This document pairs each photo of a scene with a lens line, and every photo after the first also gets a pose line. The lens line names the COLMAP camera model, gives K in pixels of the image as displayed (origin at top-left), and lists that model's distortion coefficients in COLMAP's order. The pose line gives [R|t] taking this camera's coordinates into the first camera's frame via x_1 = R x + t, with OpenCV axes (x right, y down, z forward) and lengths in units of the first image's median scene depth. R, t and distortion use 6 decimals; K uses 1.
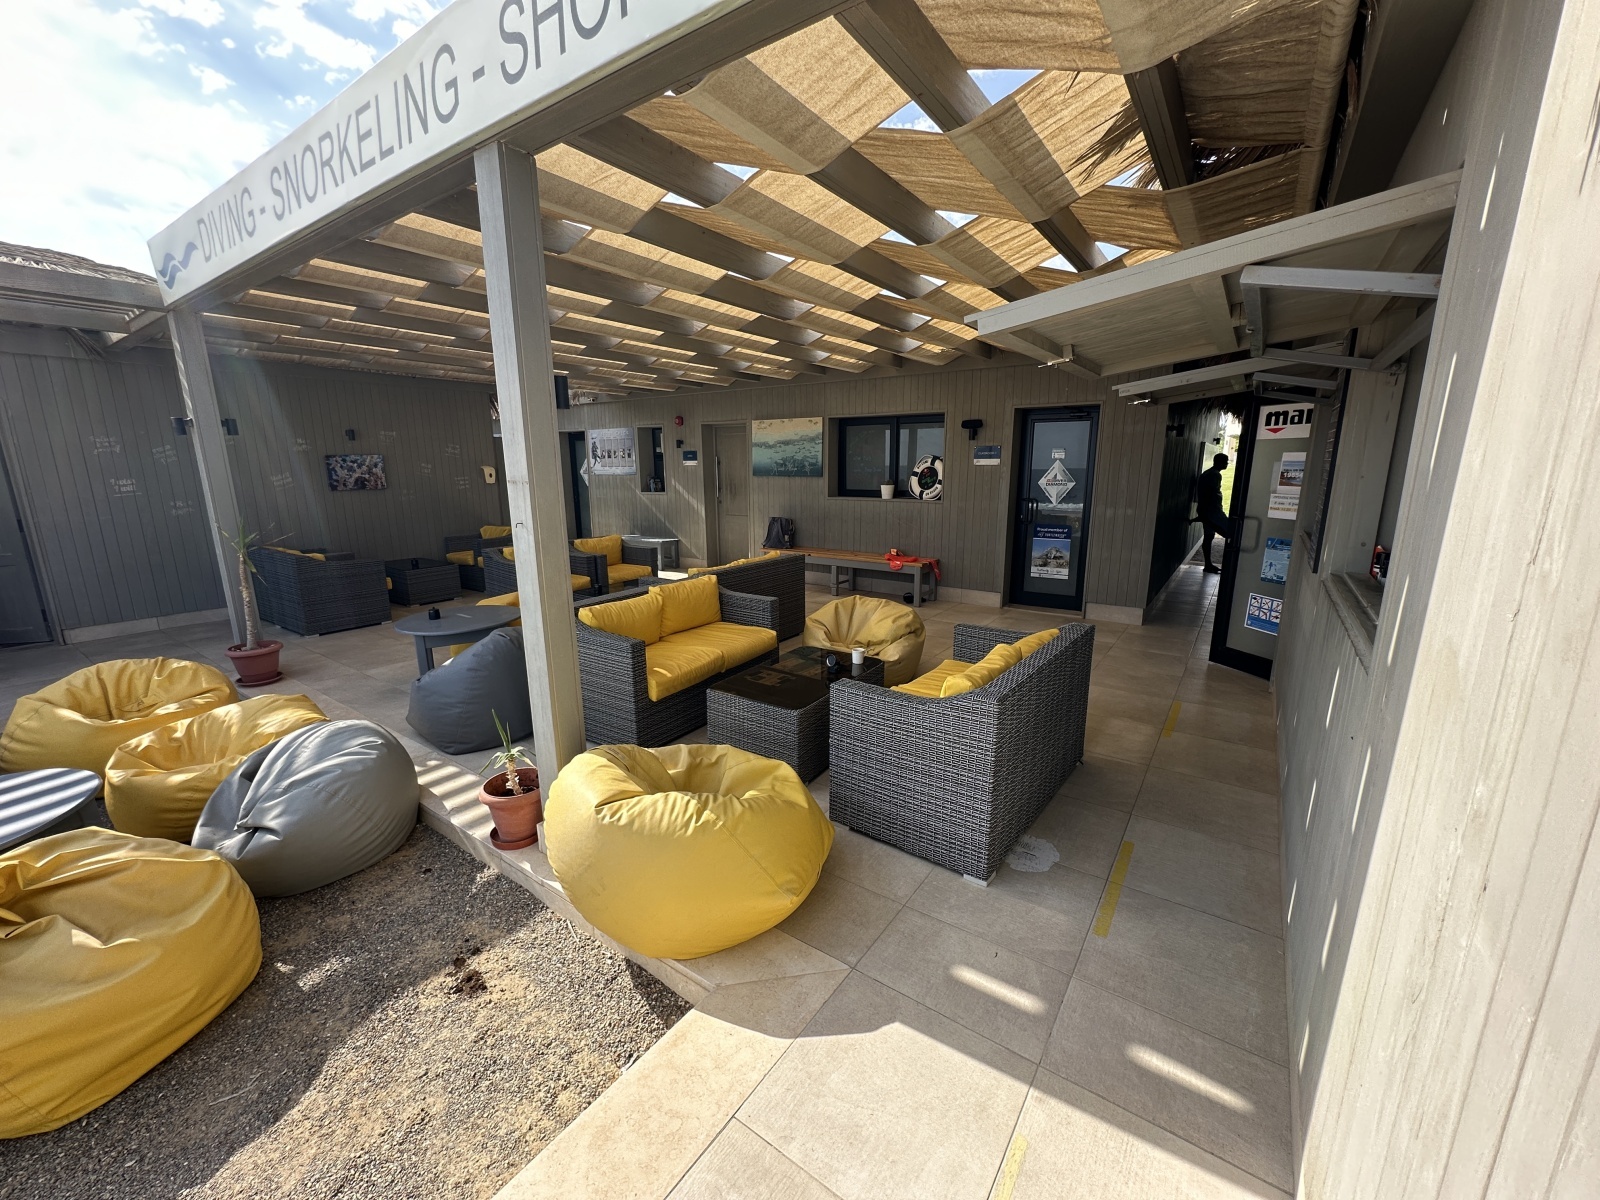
lens RADIAL K [[638.8, 0, 800.0], [0, 638.8, 600.0], [0, 0, 1]] dist [-0.002589, 0.000408]
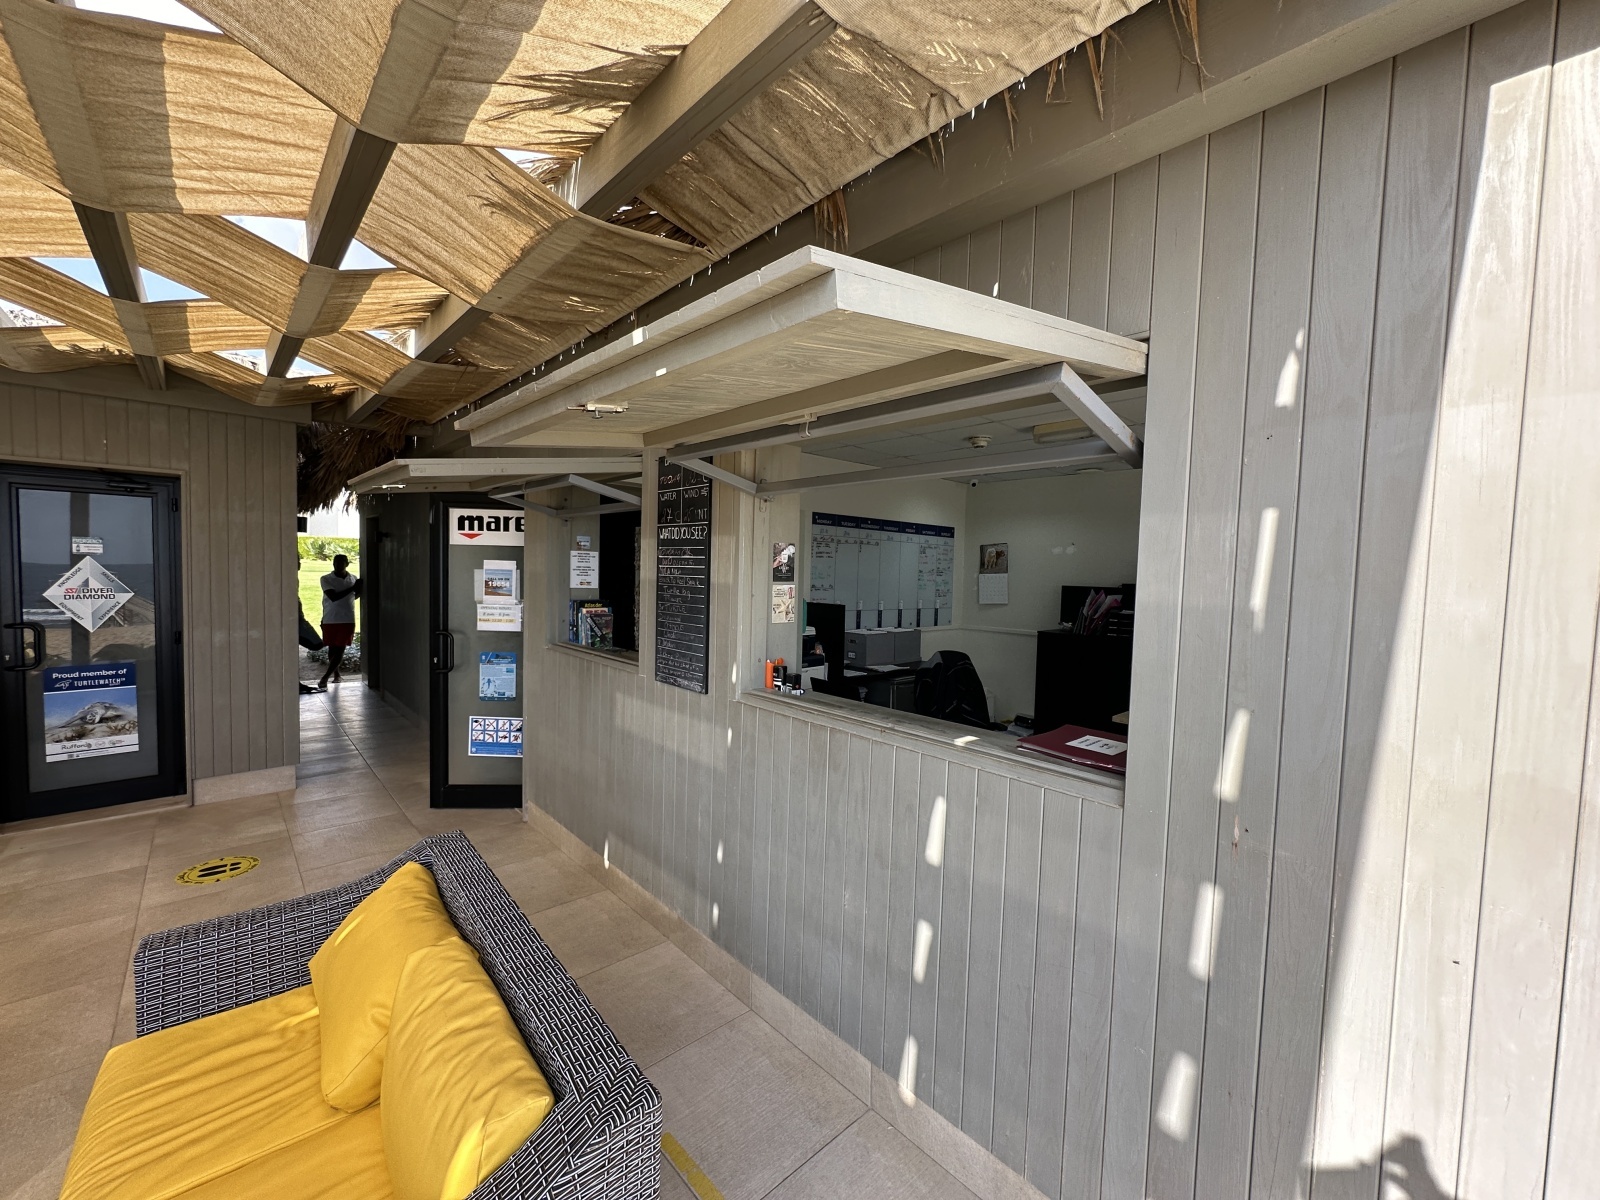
lens RADIAL K [[638.8, 0, 800.0], [0, 638.8, 600.0], [0, 0, 1]] dist [-0.002589, 0.000408]
pose [[0.208979, -0.033352, 0.977351, -0.051643], [0.179057, 0.983827, -0.004713, -0.086964], [-0.961388, 0.175986, 0.211572, 0.369895]]
